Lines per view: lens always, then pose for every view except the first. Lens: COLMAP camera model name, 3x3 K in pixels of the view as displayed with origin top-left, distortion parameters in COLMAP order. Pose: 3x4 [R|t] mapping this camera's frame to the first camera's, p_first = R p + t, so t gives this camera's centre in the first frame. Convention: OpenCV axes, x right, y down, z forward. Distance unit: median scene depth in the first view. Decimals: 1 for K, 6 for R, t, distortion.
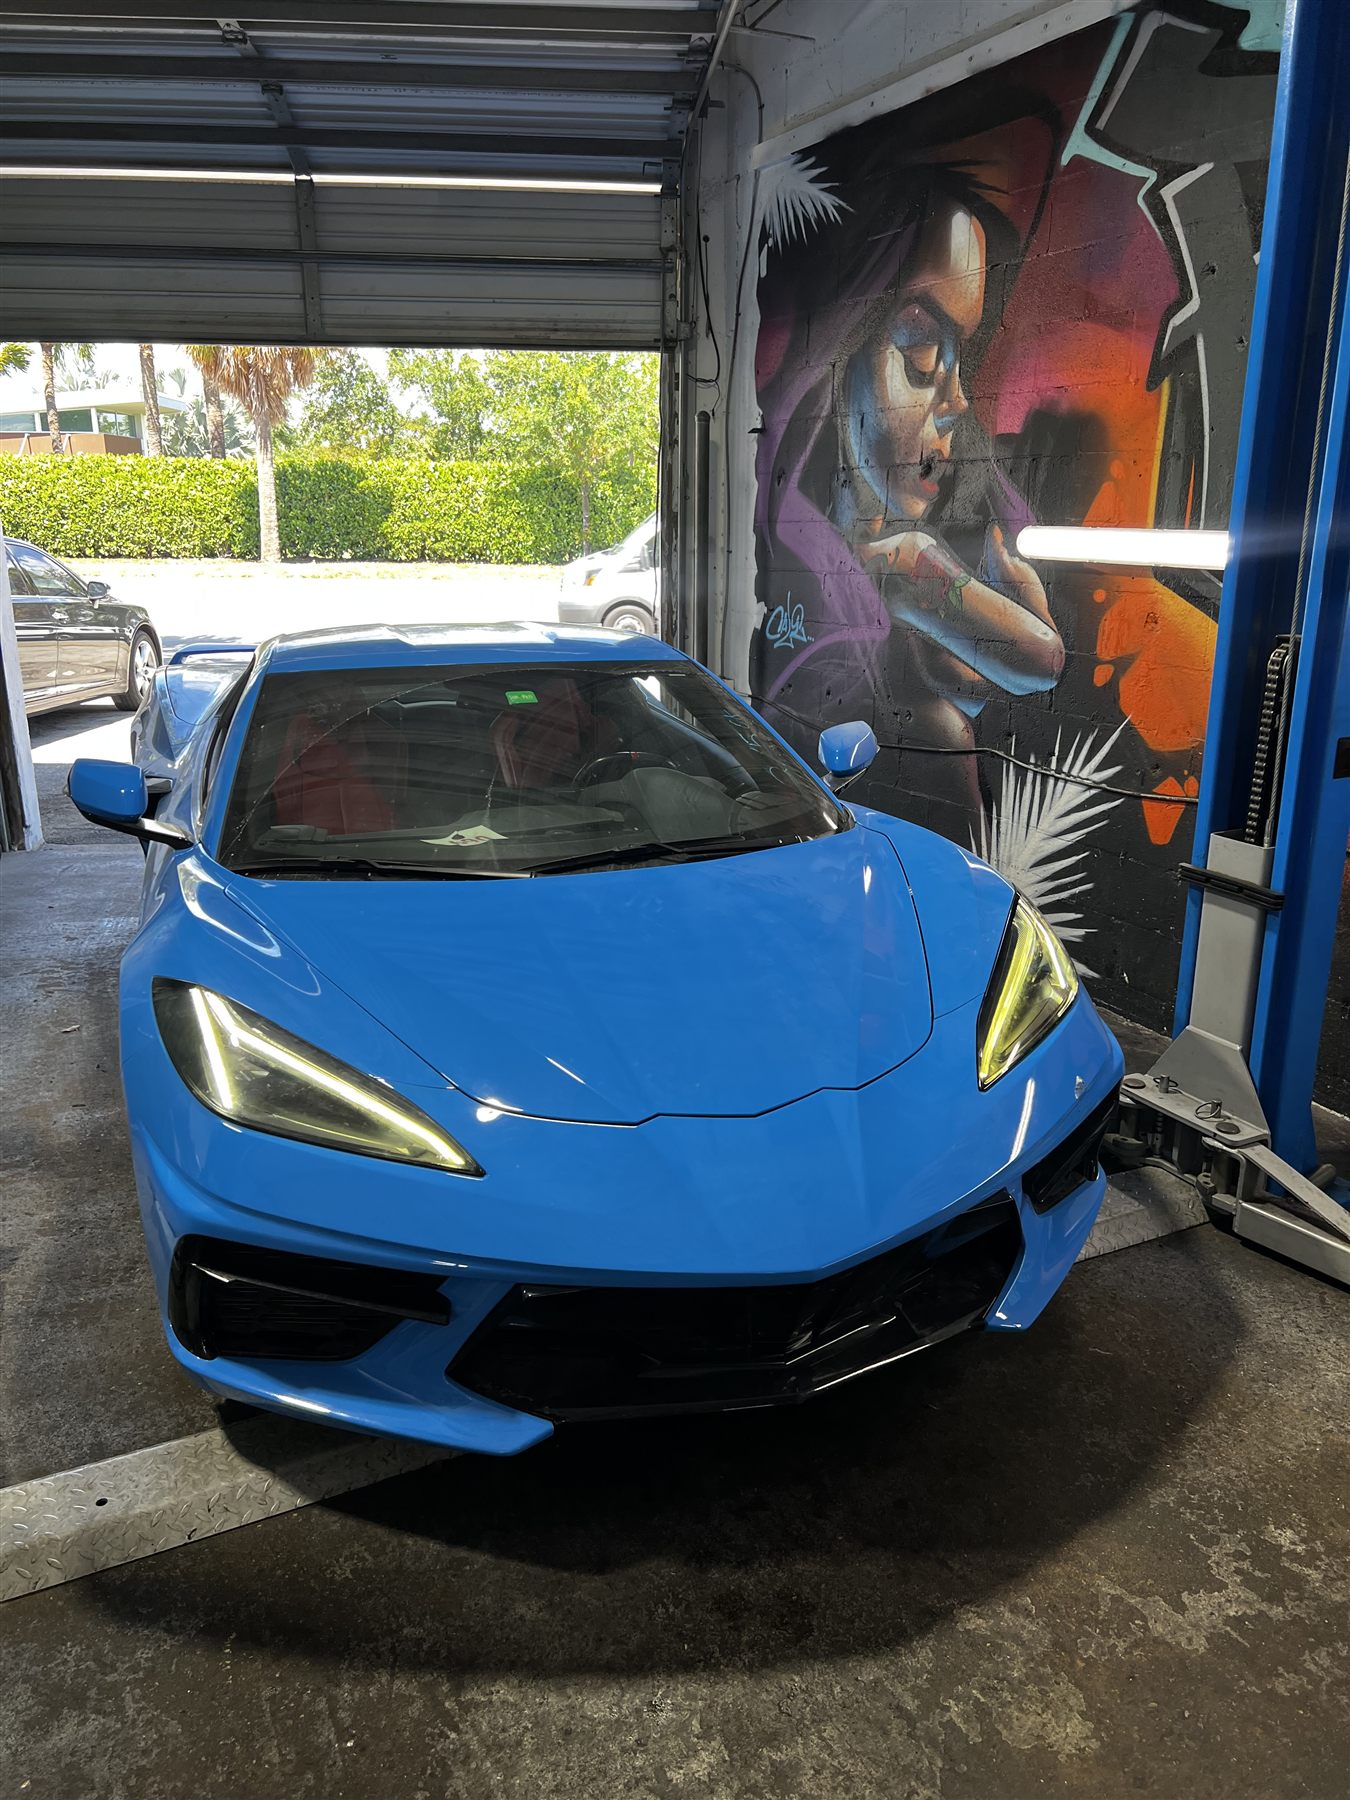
lens RADIAL K [[1345.1, 0, 705.8], [0, 1345.1, 887.4], [0, 0, 1]] dist [0.033268, -0.047354]
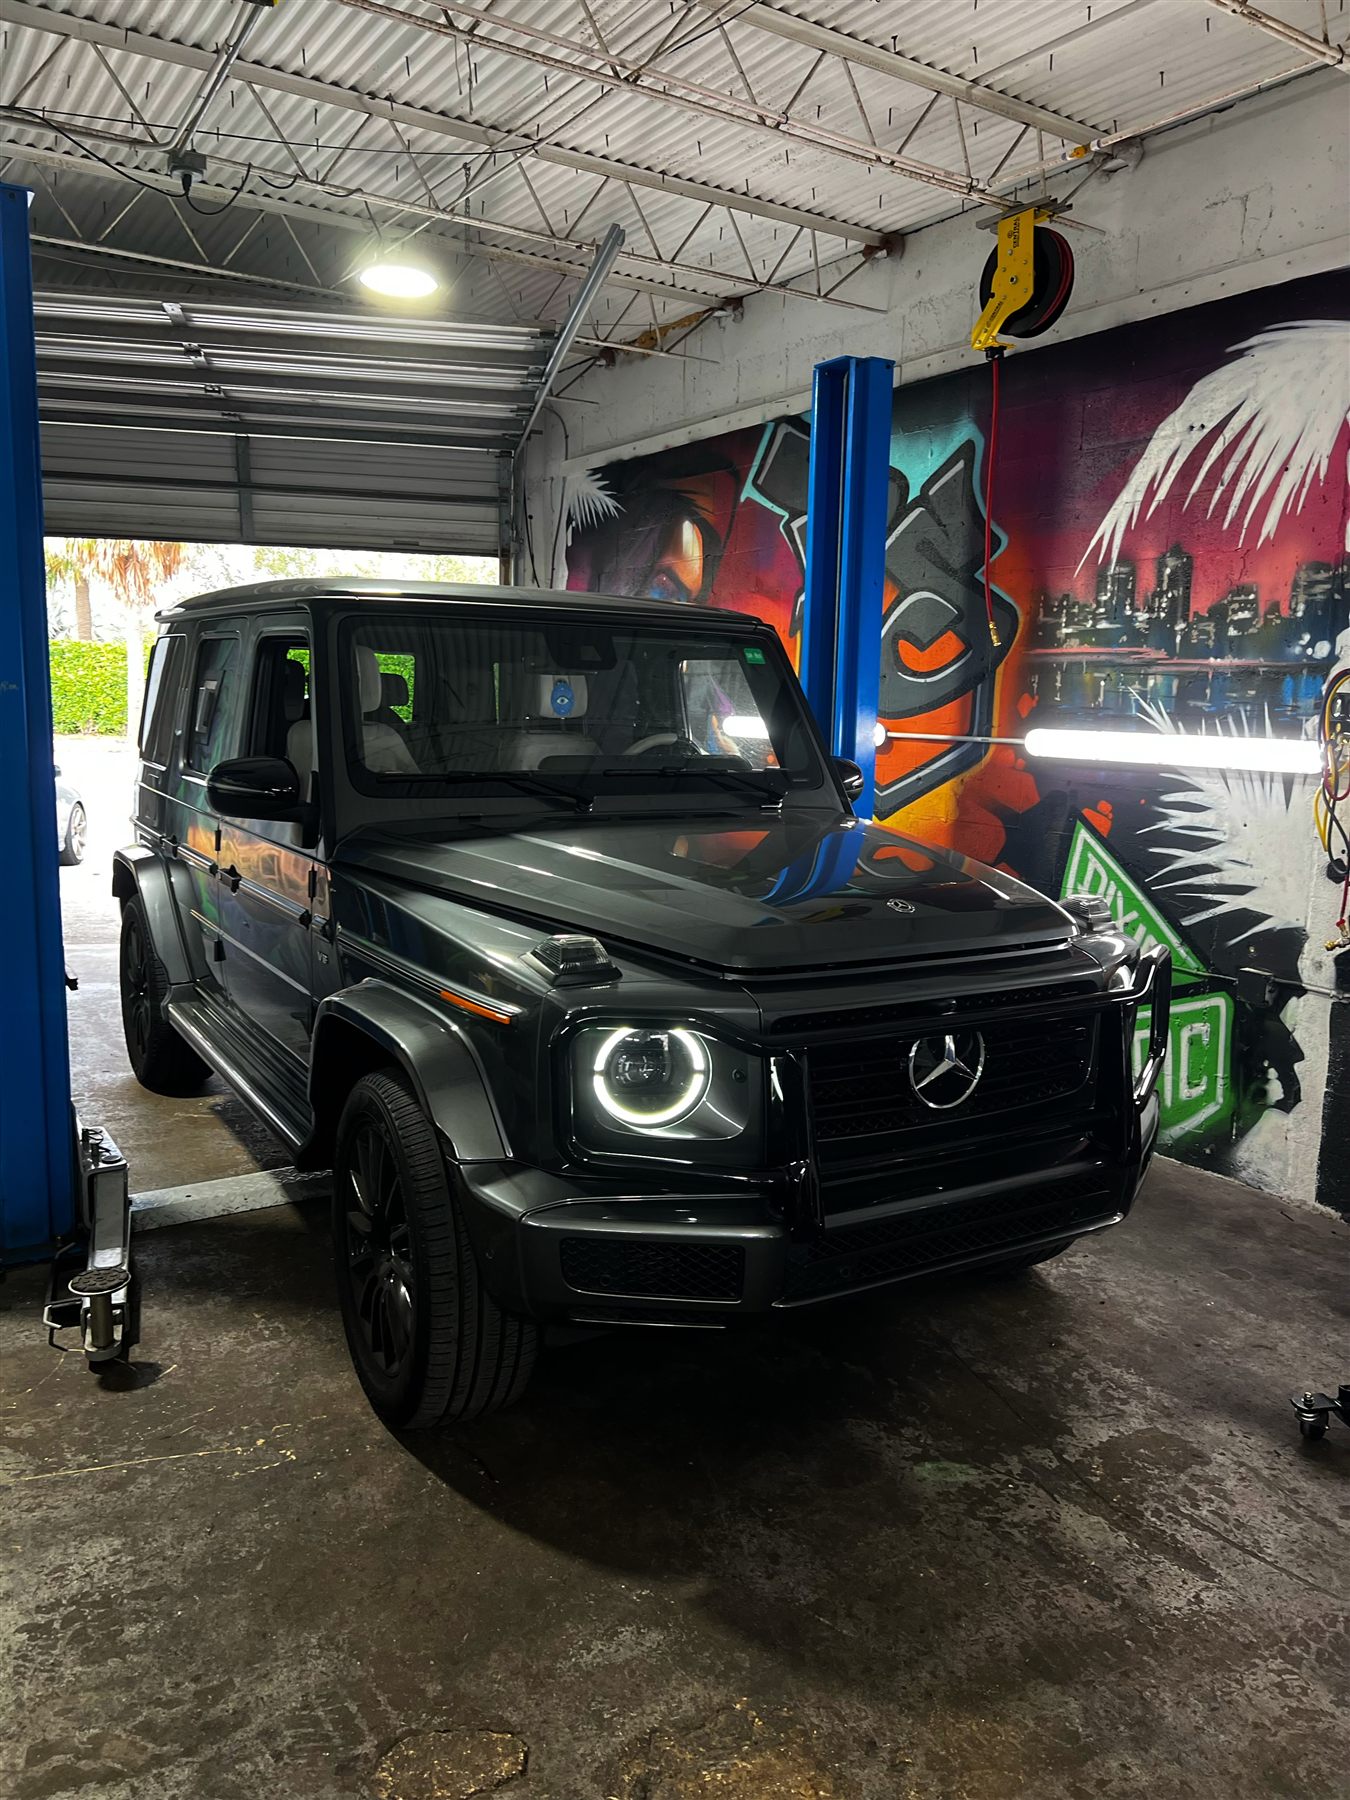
lens RADIAL K [[1345.1, 0, 677.0], [0, 1345.1, 888.6], [0, 0, 1]] dist [0.033268, -0.047354]
pose [[0.996155, 0.000651, 0.087611, 0.036545], [0.010667, 0.991632, -0.128658, 0.119789], [-0.086962, 0.129098, 0.987811, -0.465943]]
